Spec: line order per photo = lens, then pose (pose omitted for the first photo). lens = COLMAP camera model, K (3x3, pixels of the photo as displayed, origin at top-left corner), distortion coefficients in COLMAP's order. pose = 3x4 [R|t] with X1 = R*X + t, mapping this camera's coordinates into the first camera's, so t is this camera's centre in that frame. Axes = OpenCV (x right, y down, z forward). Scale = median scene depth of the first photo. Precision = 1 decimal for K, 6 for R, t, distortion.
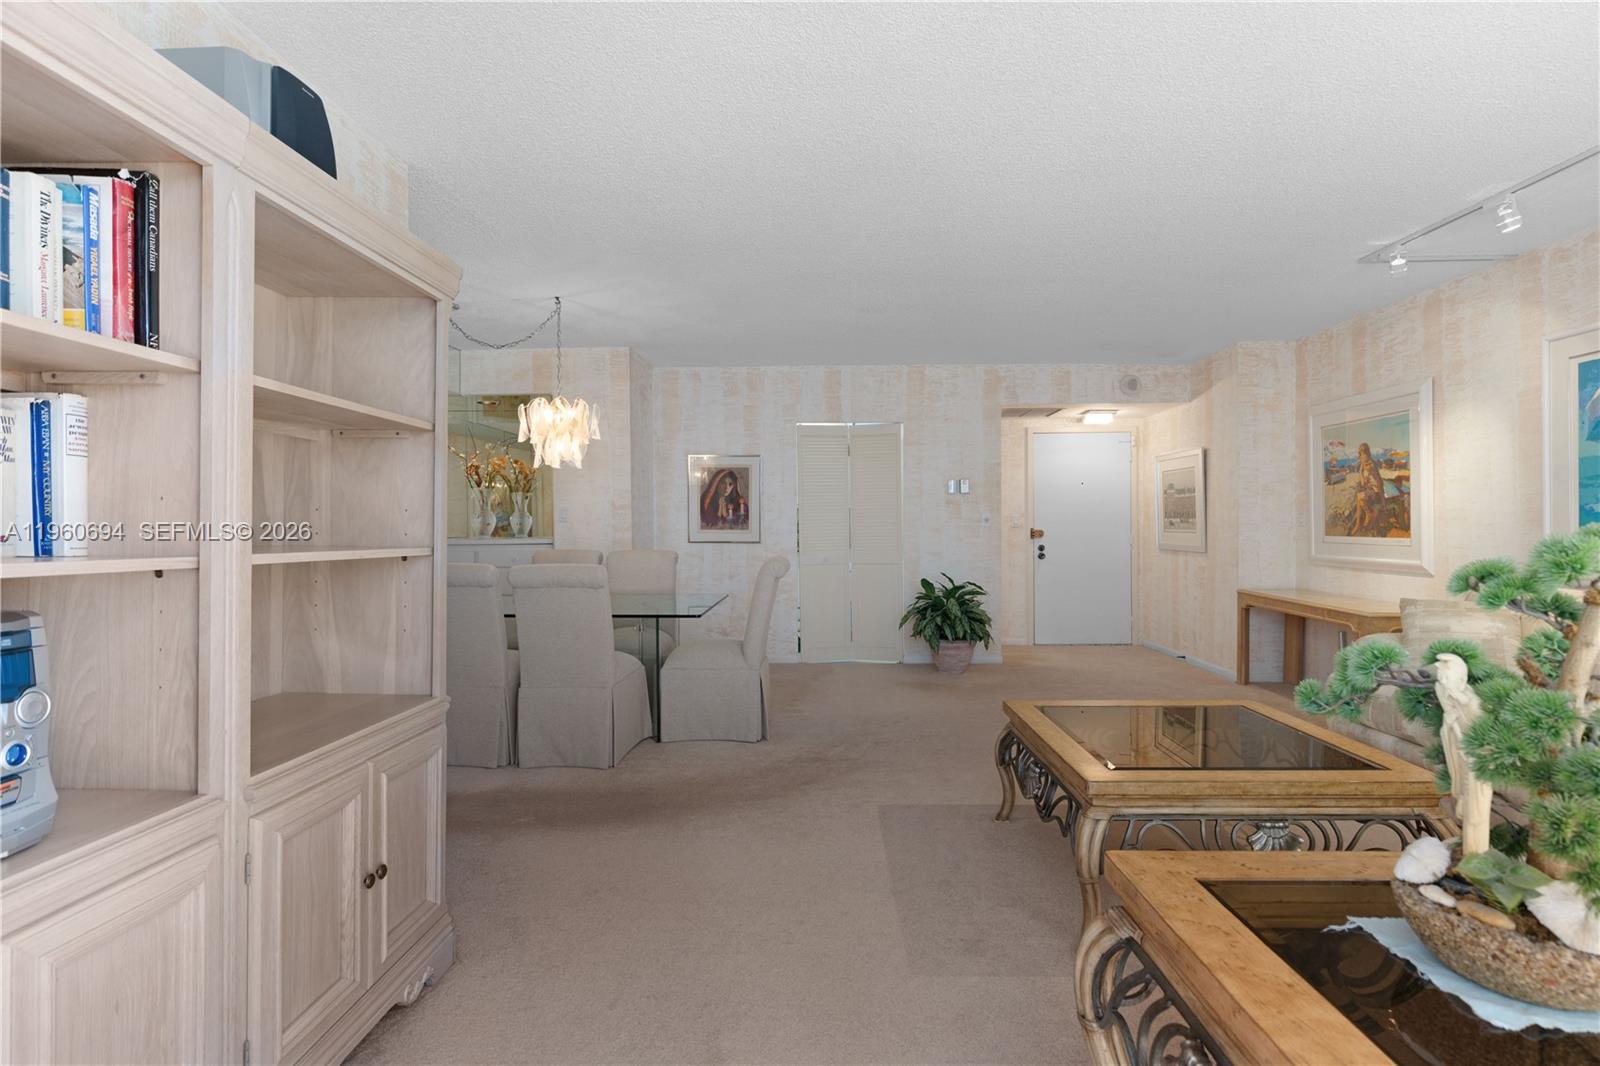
lens RADIAL K [[798.4, 0, 820.1], [0, 798.4, 525.1], [0, 0, 1]] dist [0.000858, 0.000719]
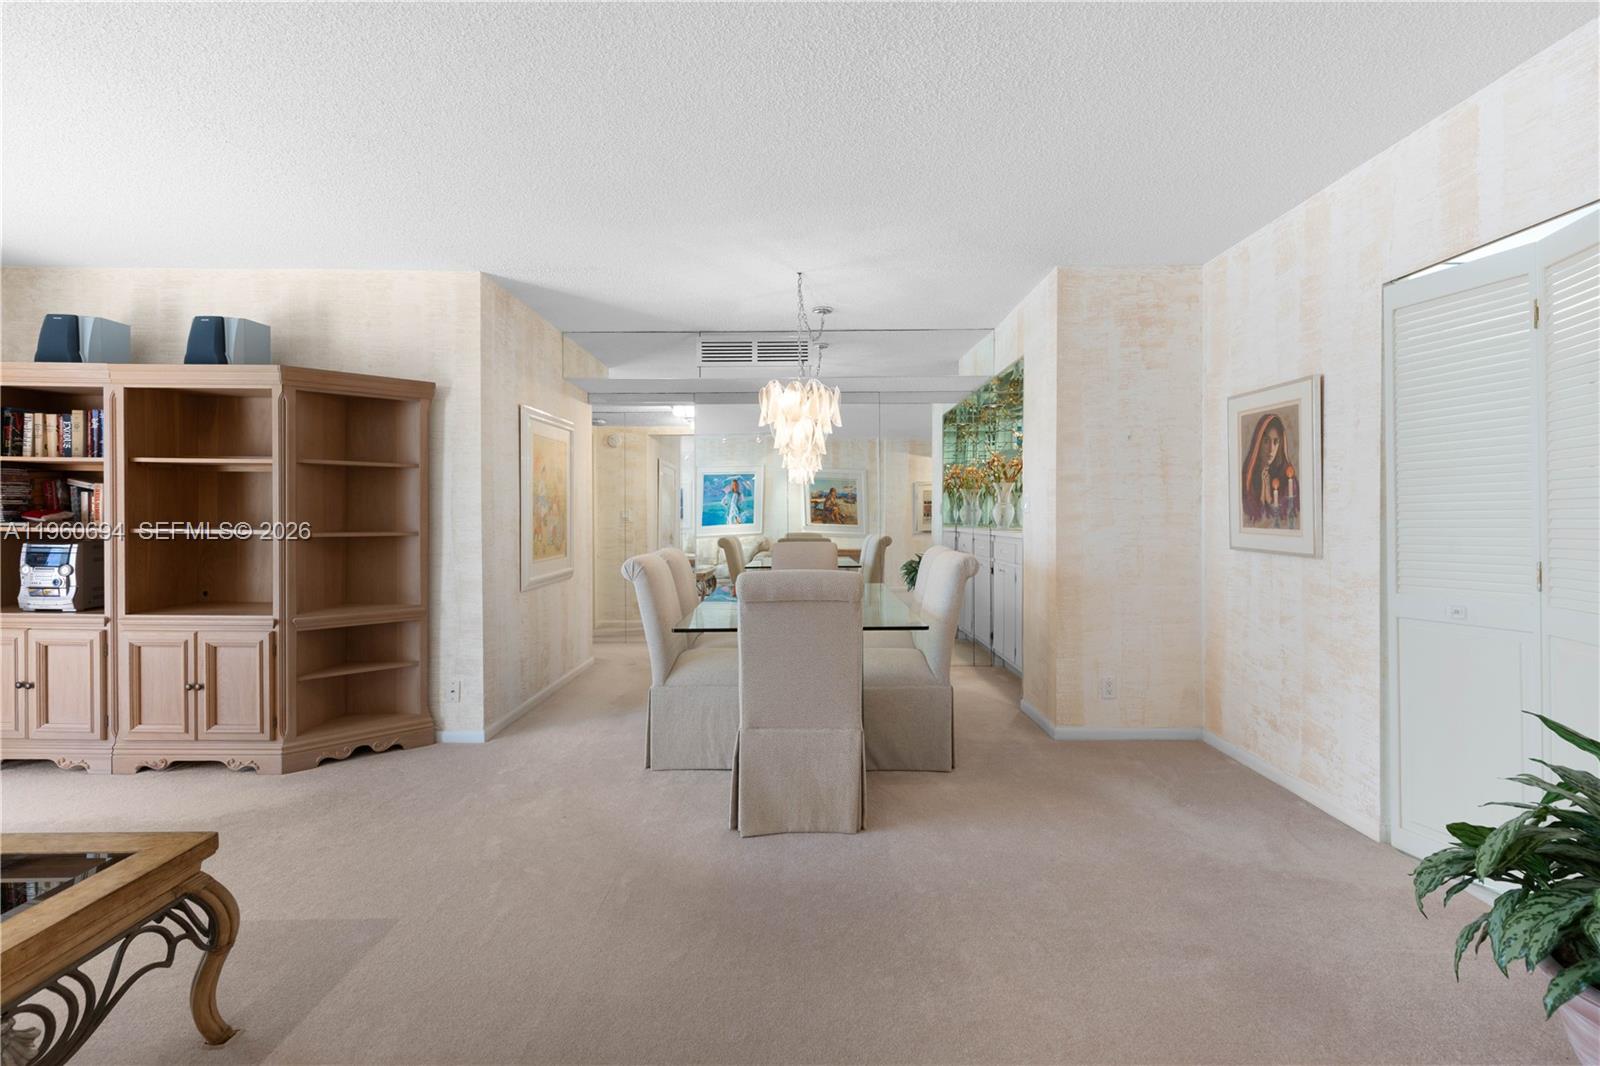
lens RADIAL K [[751.7, 0, 795.2], [0, 751.7, 517.8], [0, 0, 1]] dist [0.005730, -0.000072]
pose [[0.011114, 0.010603, -0.999882, 0.466030], [-0.000585, 0.999944, 0.010597, -0.007653], [0.999938, 0.000467, 0.011119, 0.838995]]
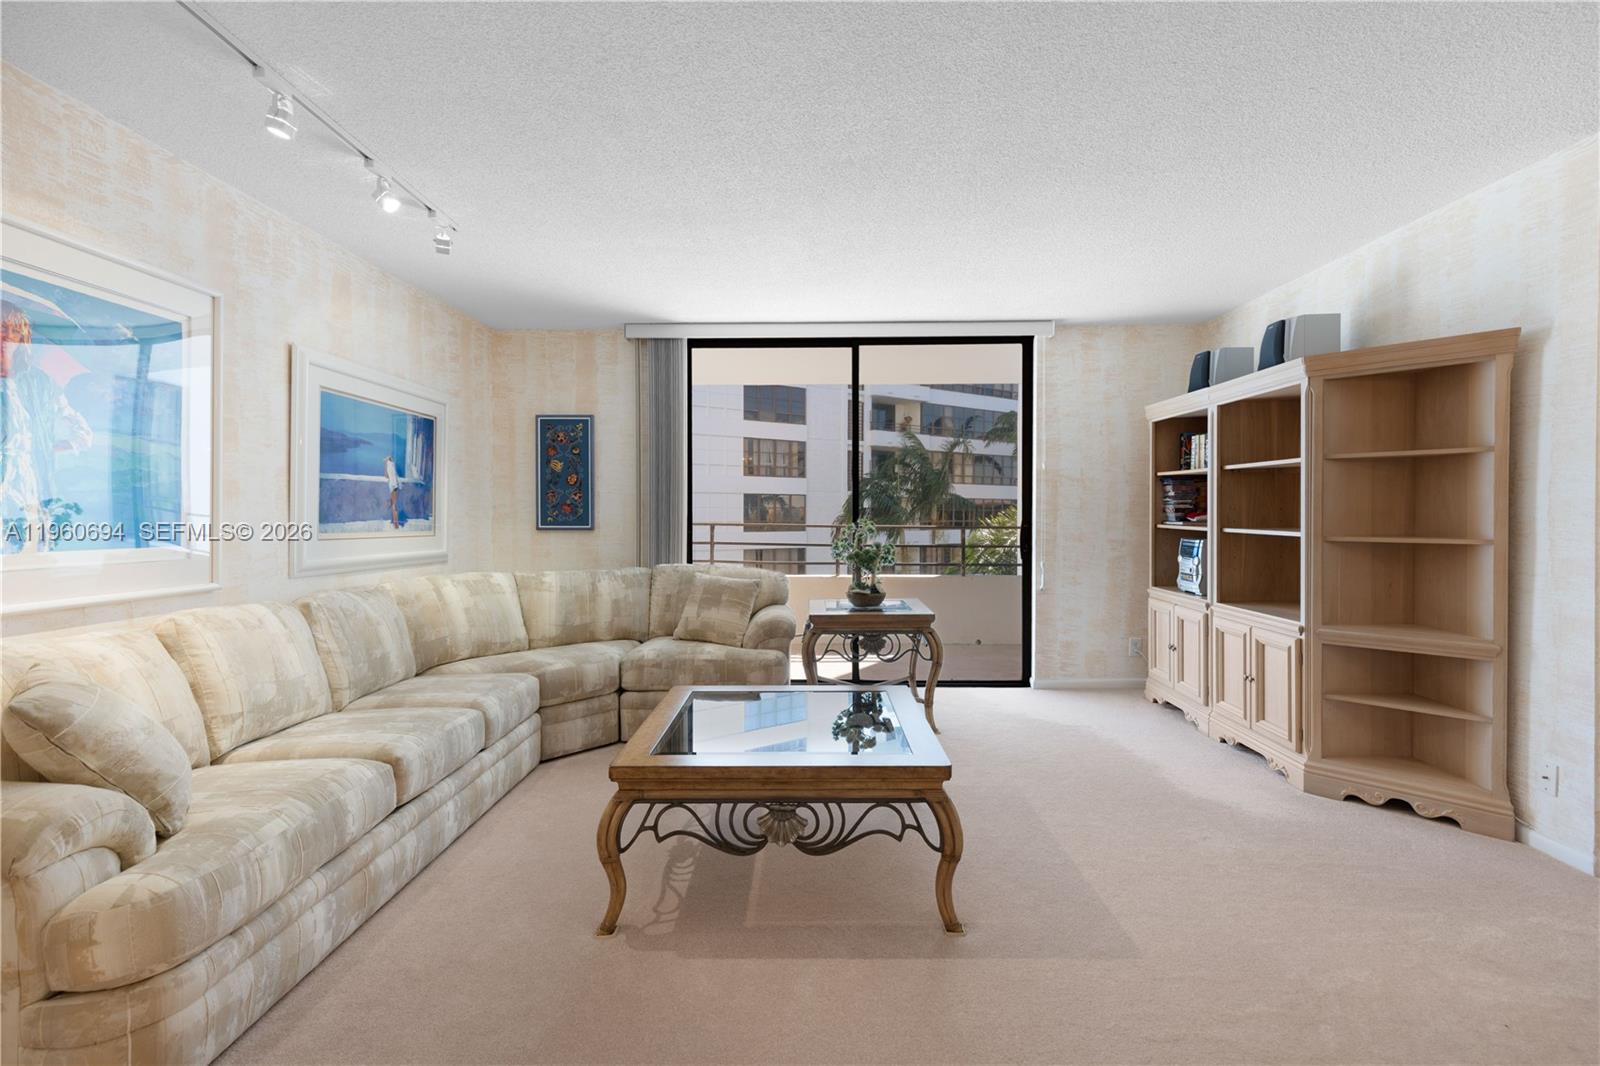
lens RADIAL K [[730.7, 0, 815.8], [0, 730.7, 526.1], [0, 0, 1]] dist [0.004953, 0.000068]
pose [[-0.999977, 0.005269, -0.004376, 0.212756], [0.005203, 0.999874, 0.014977, -0.005876], [0.004454, 0.014954, -0.999878, 0.992852]]
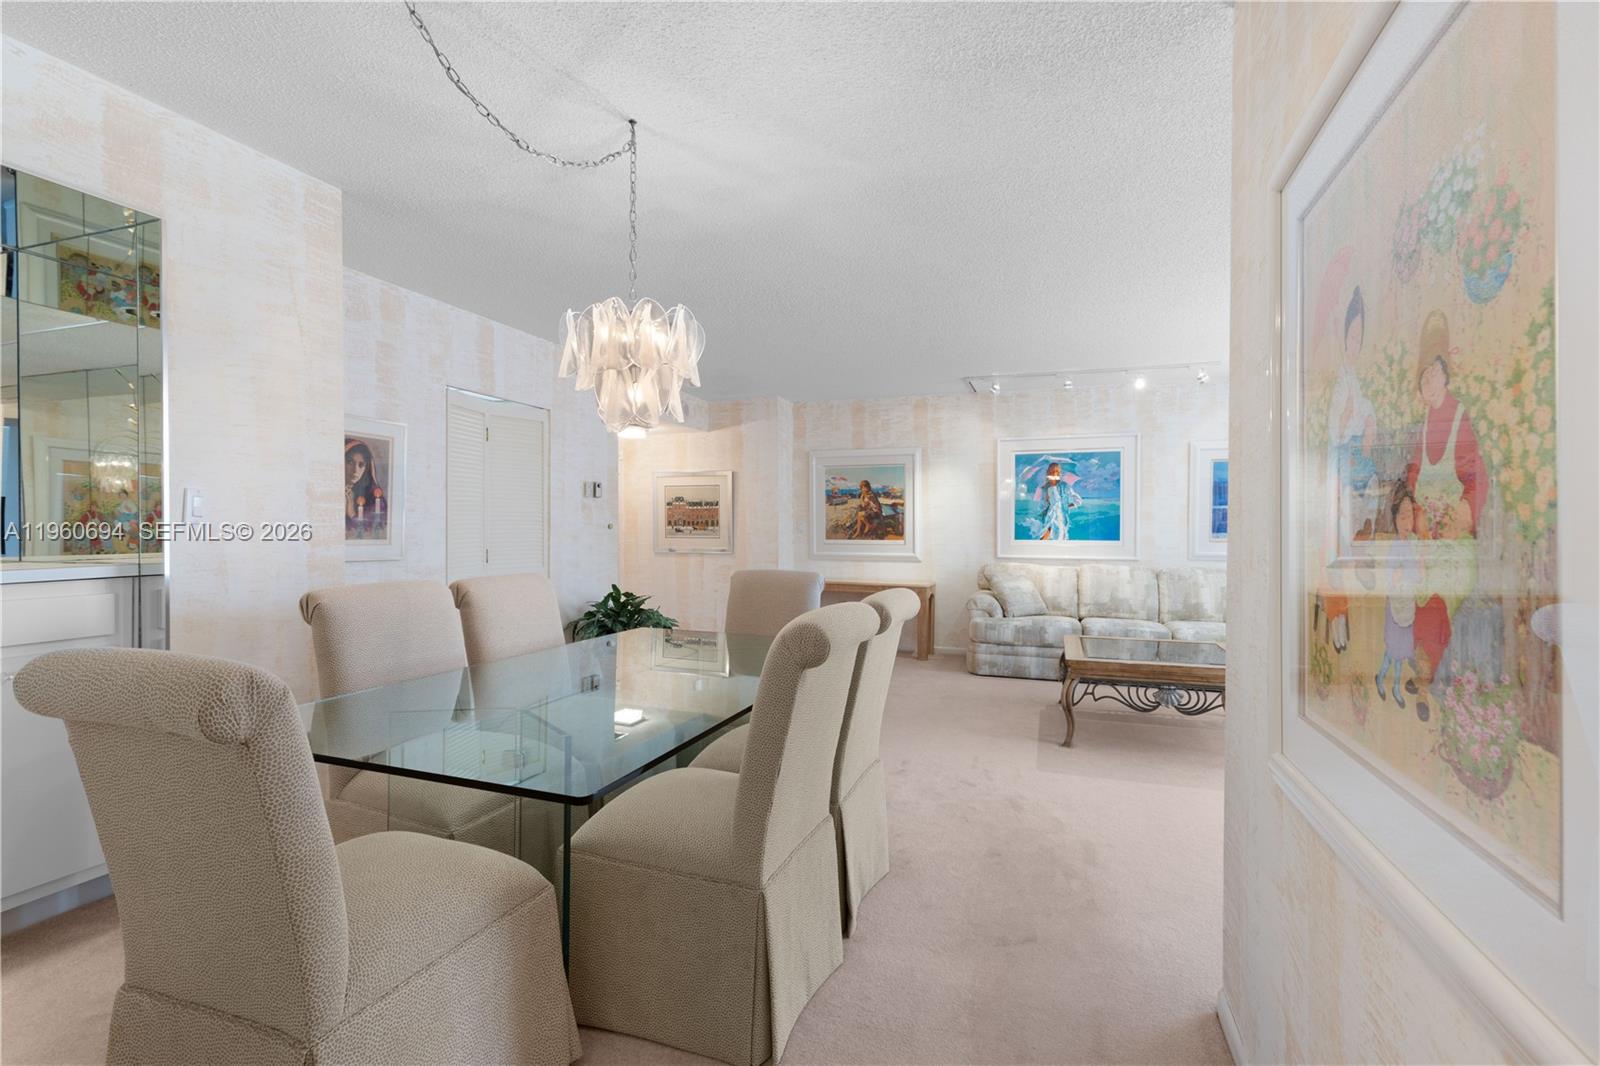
lens RADIAL K [[712.4, 0, 808.6], [0, 712.4, 530.6], [0, 0, 1]] dist [0.046696, -0.019940]
pose [[0.316602, 0.001676, 0.948557, -0.652227], [-0.003076, 0.999995, -0.000741, -0.001563], [-0.948553, -0.002683, 0.316606, 0.616172]]
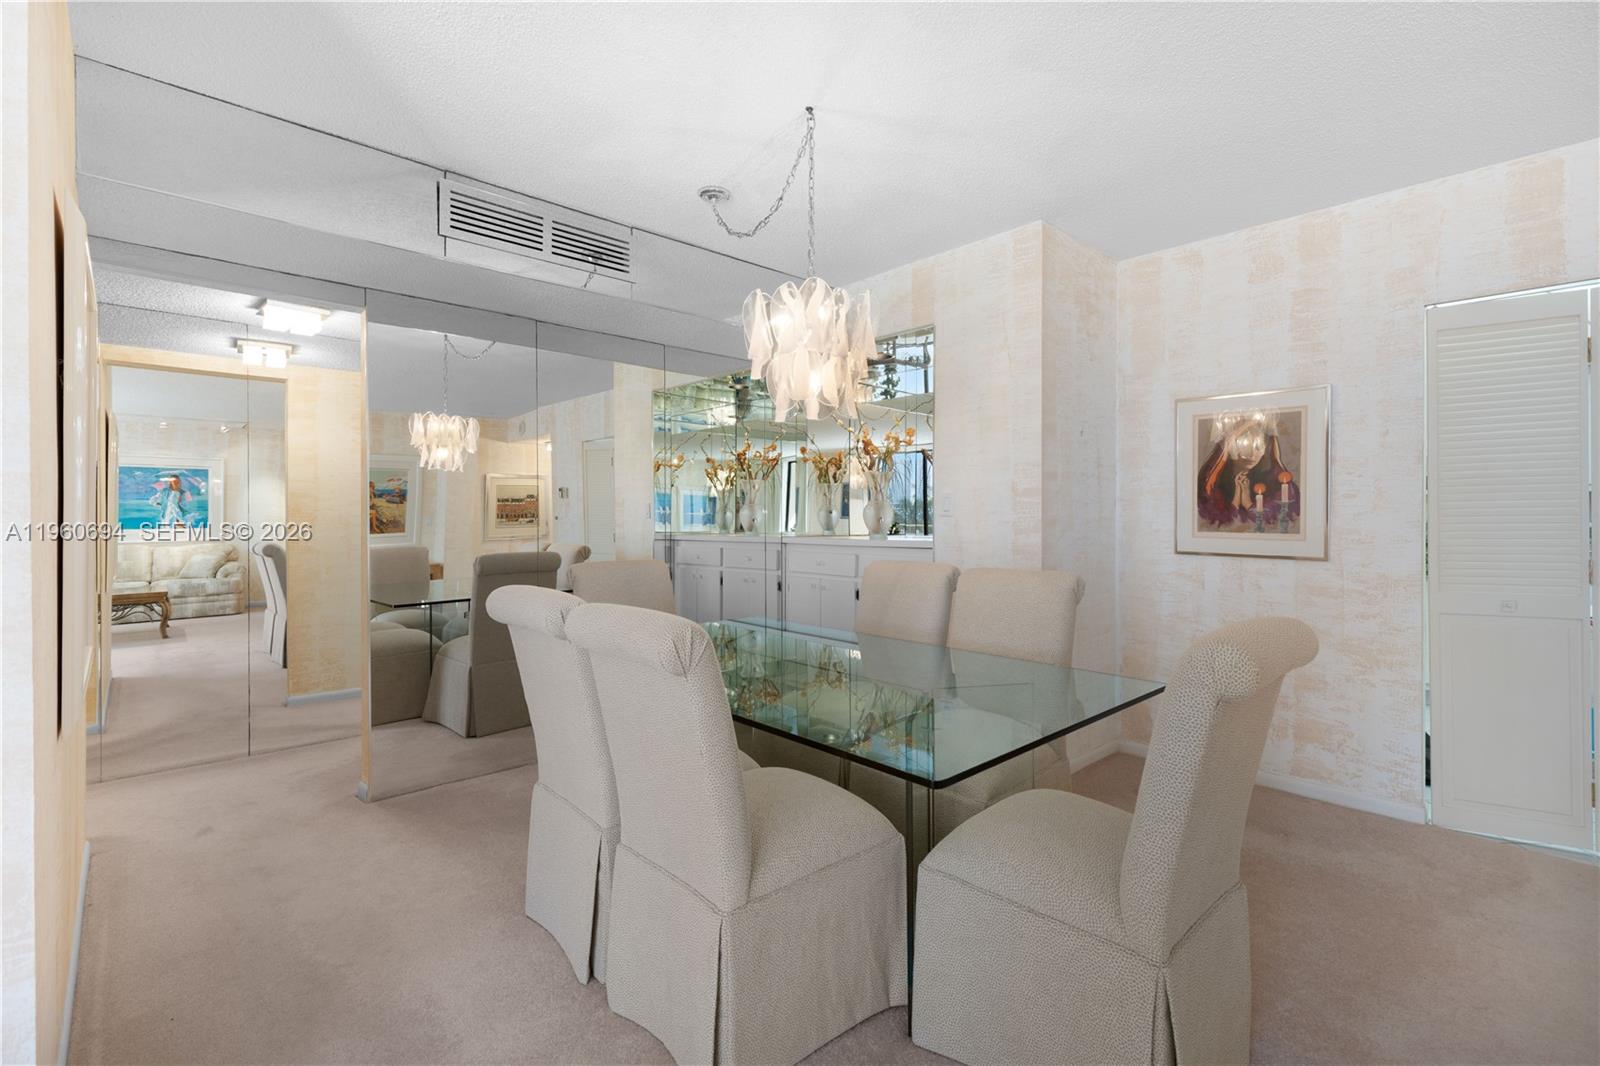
lens RADIAL K [[734.9, 0, 804.6], [0, 734.9, 518.1], [0, 0, 1]] dist [0.000835, -0.000072]
pose [[0.700714, 0.007869, -0.713399, 0.030243], [-0.005801, 0.999969, 0.005333, -0.005681], [0.713418, 0.000402, 0.700738, 0.546664]]
